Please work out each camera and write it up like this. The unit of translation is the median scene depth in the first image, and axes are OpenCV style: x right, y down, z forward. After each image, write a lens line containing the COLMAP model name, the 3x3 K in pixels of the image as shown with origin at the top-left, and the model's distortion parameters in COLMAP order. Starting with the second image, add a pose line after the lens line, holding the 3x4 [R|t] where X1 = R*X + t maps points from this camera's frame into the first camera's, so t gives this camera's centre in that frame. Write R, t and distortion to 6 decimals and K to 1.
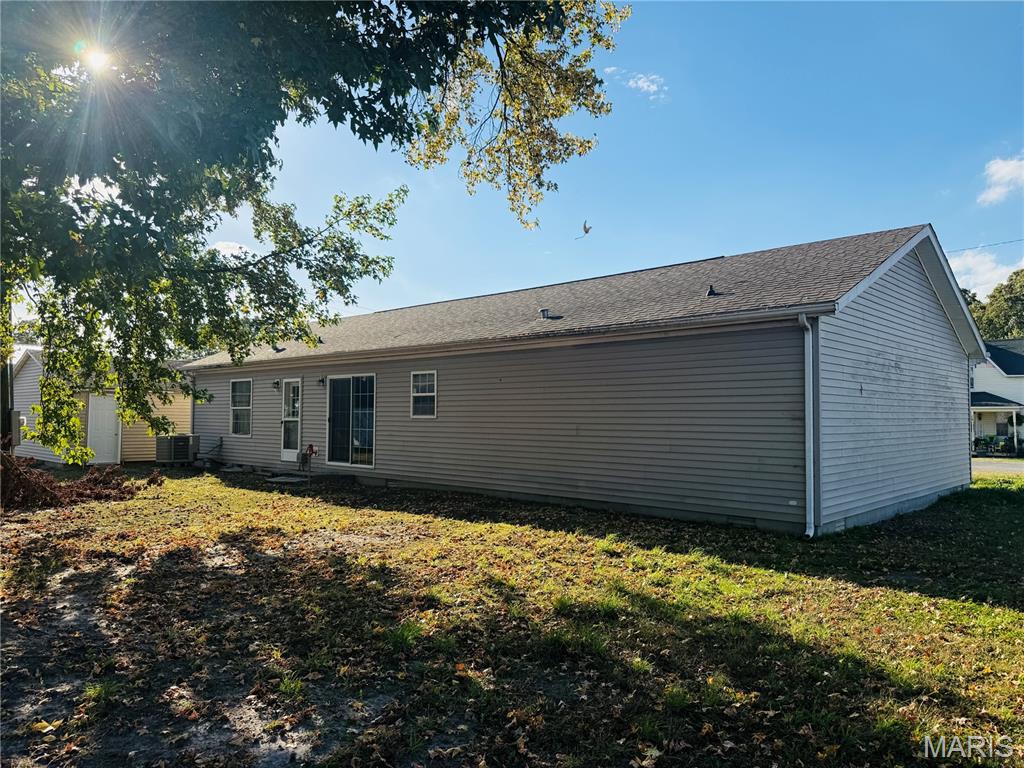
lens RADIAL K [[714.5, 0, 545.7], [0, 714.5, 387.1], [0, 0, 1]] dist [0.144043, -0.196651]
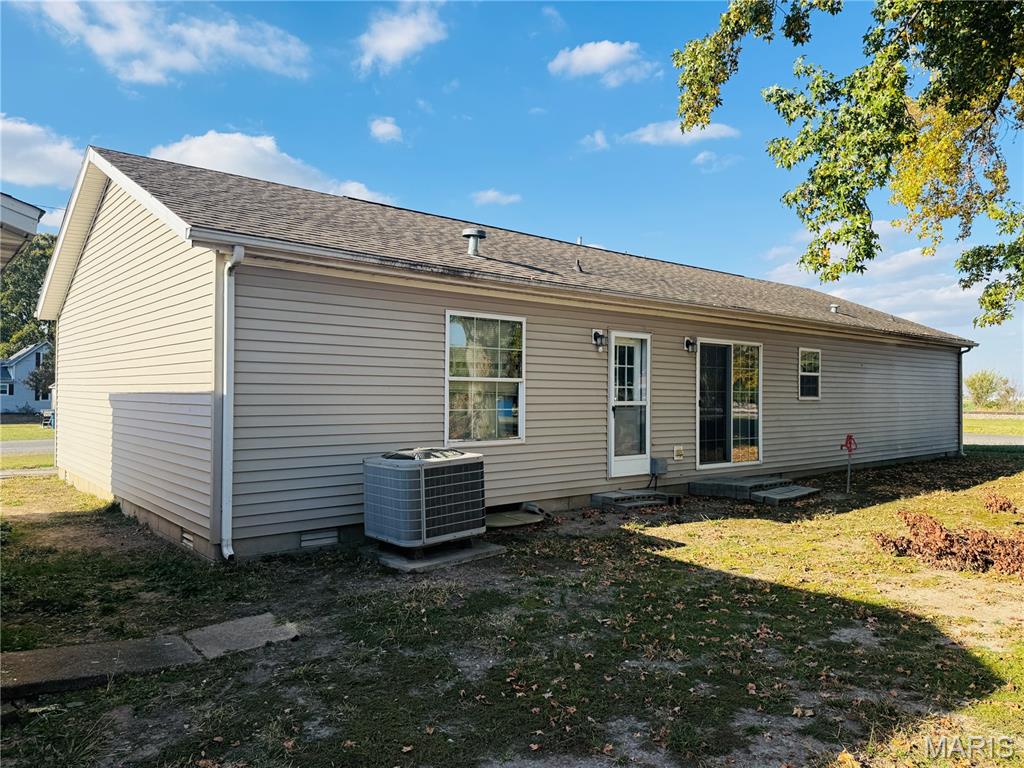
lens RADIAL K [[714.5, 0, 545.7], [0, 714.5, 387.1], [0, 0, 1]] dist [0.144043, -0.196651]
pose [[0.116855, 0.011167, 0.993086, -0.983581], [-0.042148, 0.999092, -0.006275, 0.040615], [-0.992254, -0.041124, 0.117219, 1.063845]]
